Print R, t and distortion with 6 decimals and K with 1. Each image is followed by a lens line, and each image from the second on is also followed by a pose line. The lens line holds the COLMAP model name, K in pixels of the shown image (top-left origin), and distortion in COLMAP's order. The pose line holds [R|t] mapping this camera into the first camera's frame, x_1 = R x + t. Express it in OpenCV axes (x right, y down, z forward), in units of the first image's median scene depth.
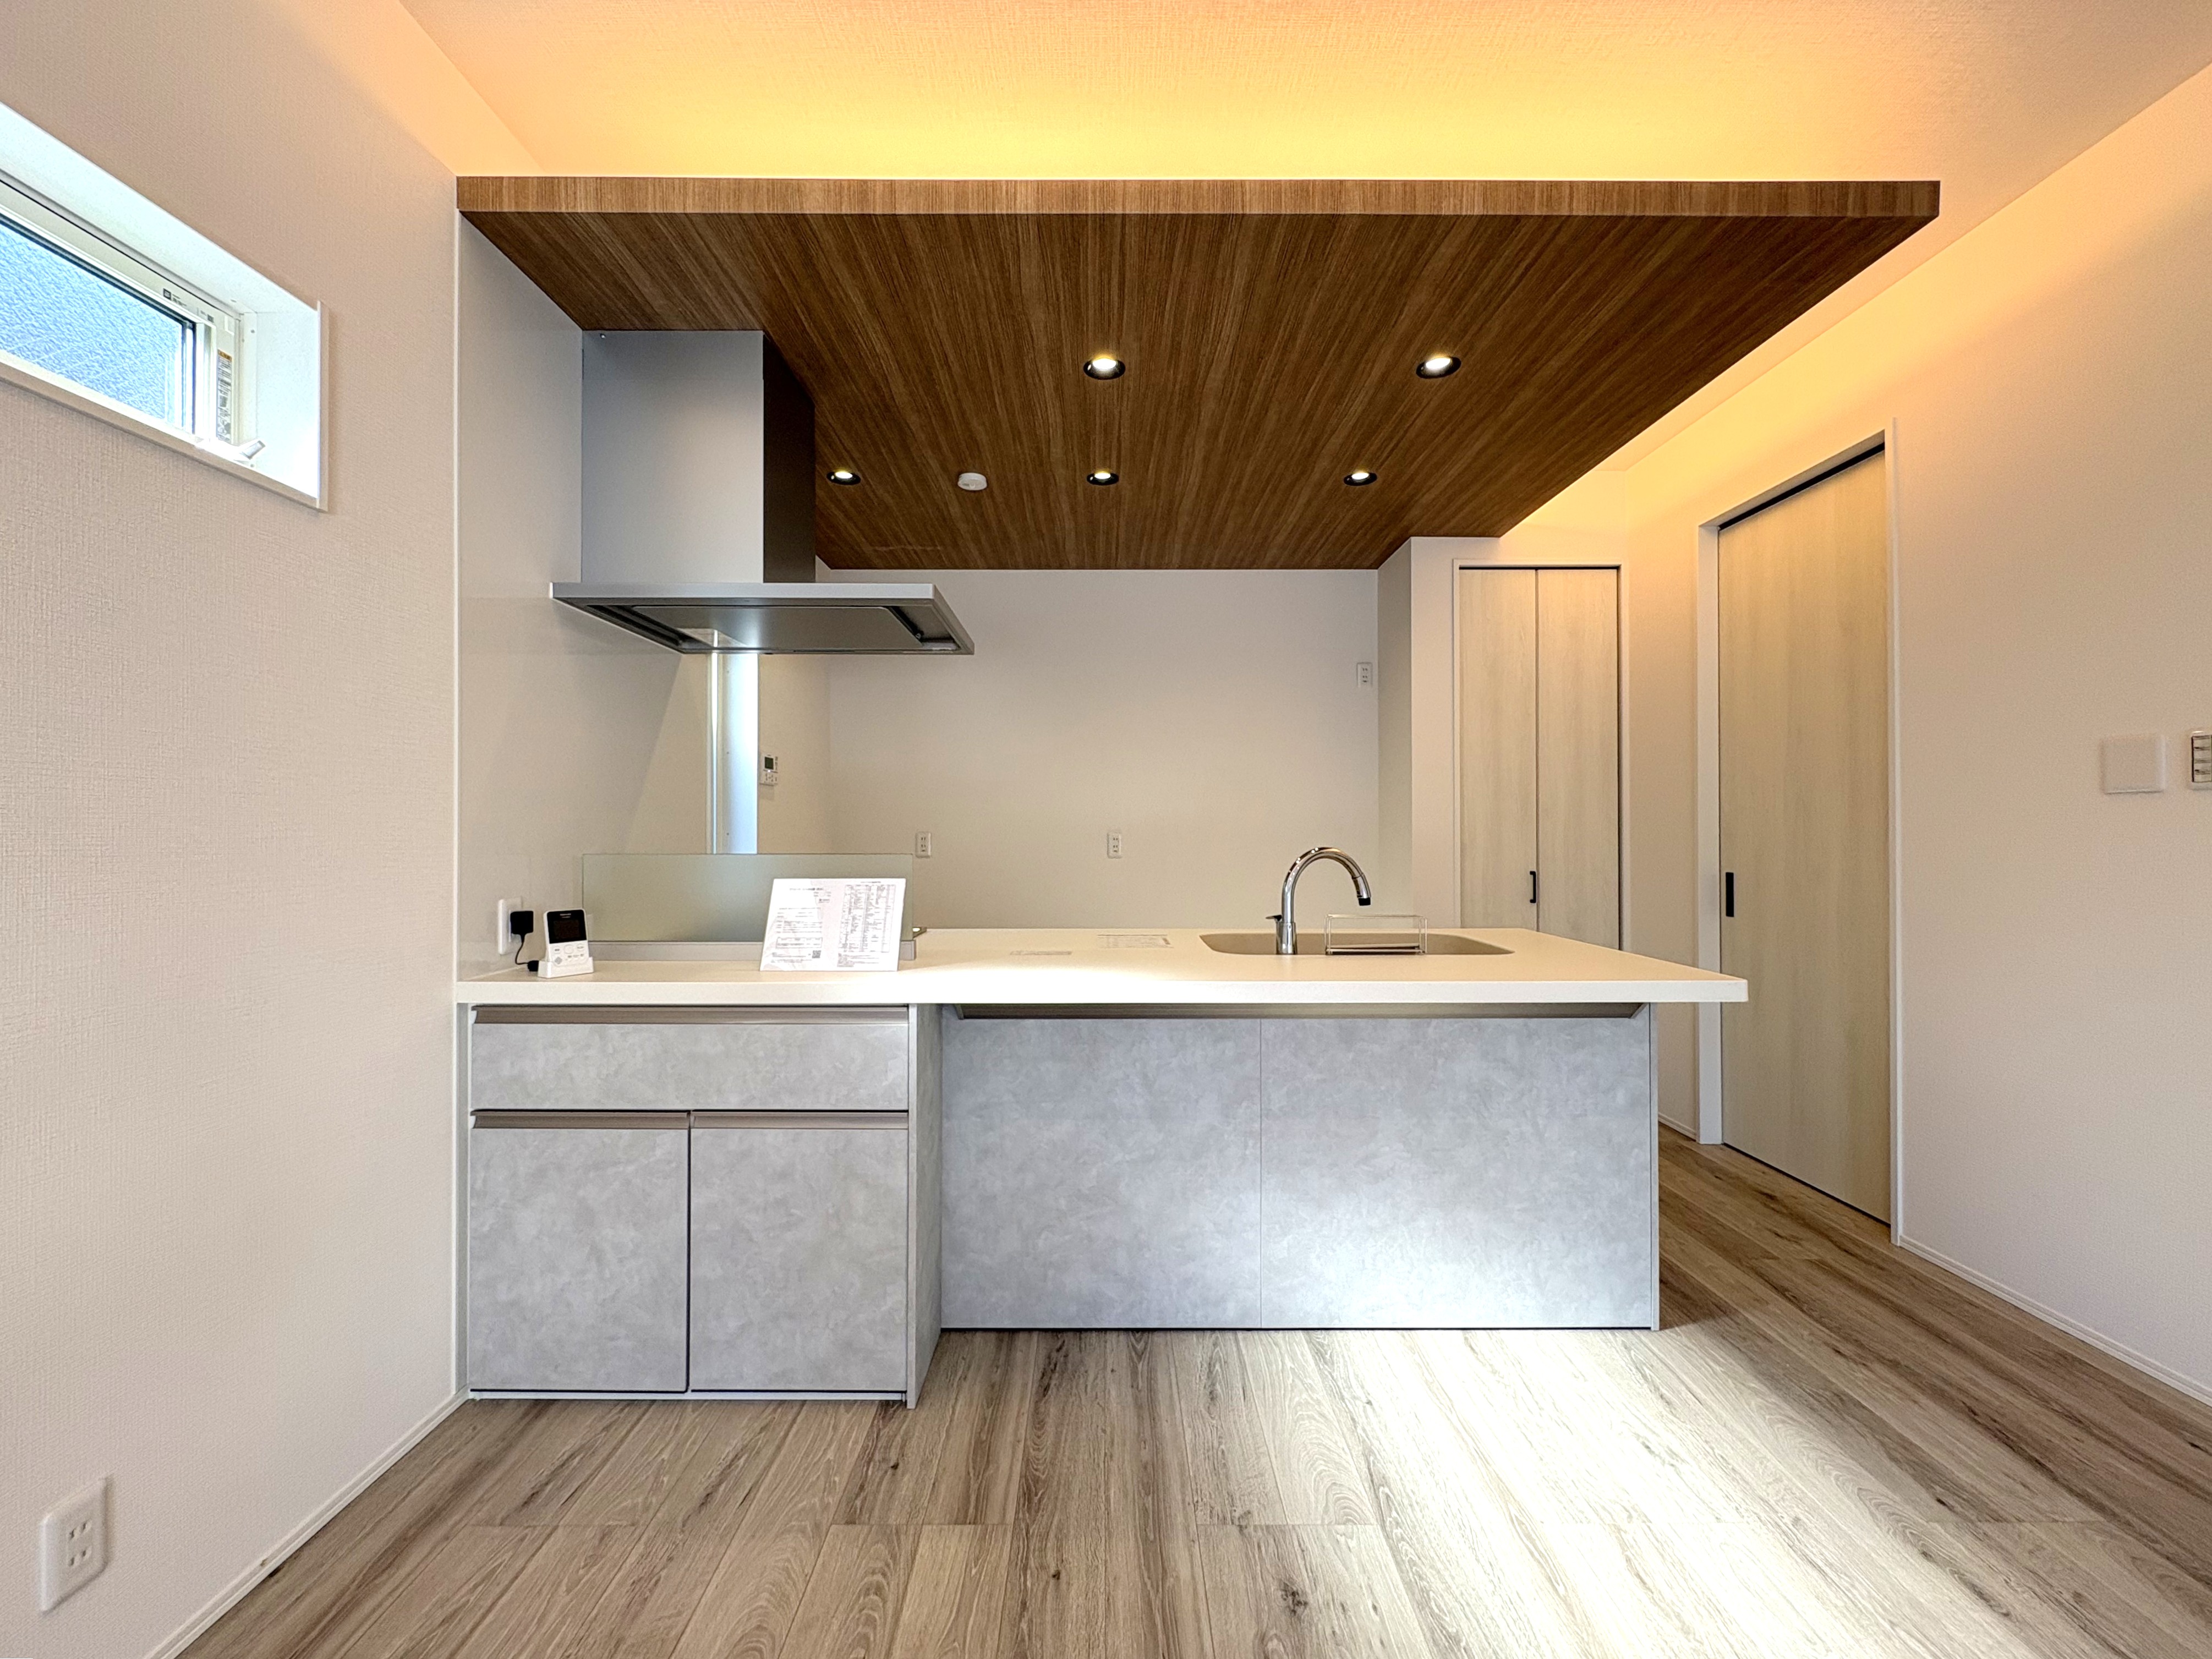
lens RADIAL K [[886.7, 0, 1106.0], [0, 886.7, 829.5], [0, 0, 1]] dist [-0.000076, -0.000007]
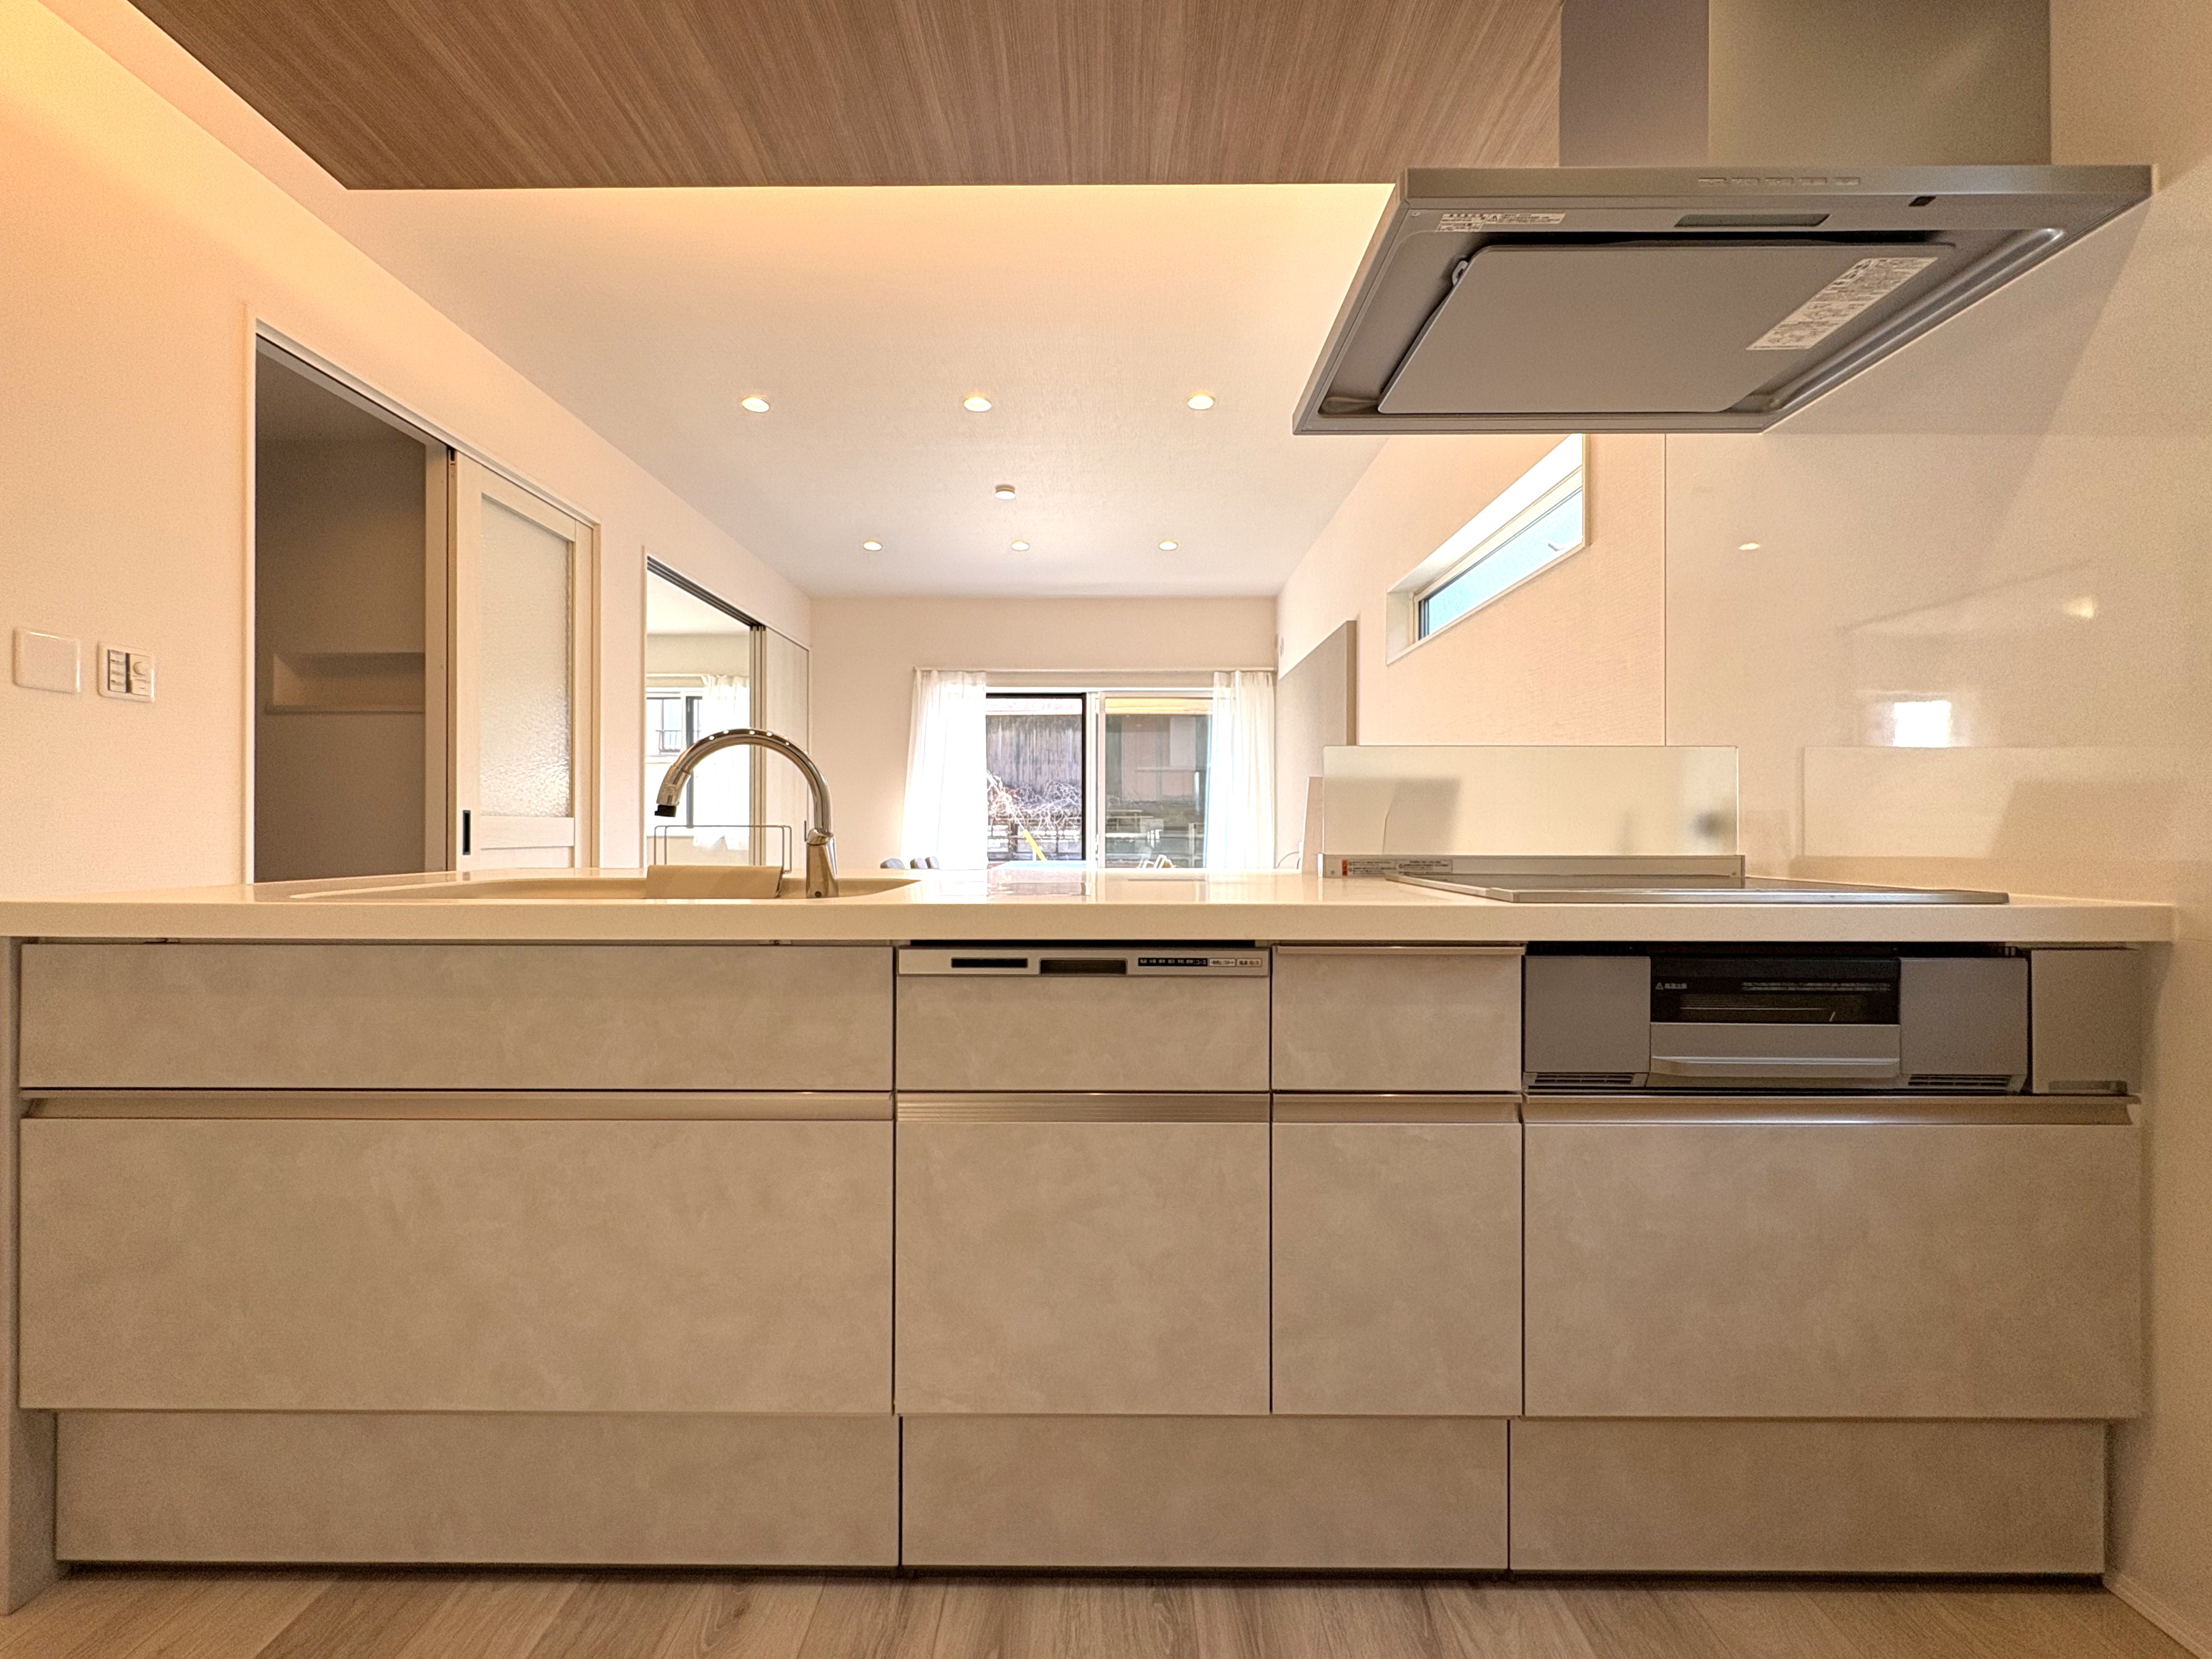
lens RADIAL K [[886.7, 0, 1106.0], [0, 886.7, 829.5], [0, 0, 1]] dist [-0.000076, -0.000007]
pose [[-0.999990, -0.000827, 0.004433, -0.029029], [-0.000853, 0.999982, -0.006006, 0.121538], [-0.004427, -0.006010, -0.999972, 2.025759]]
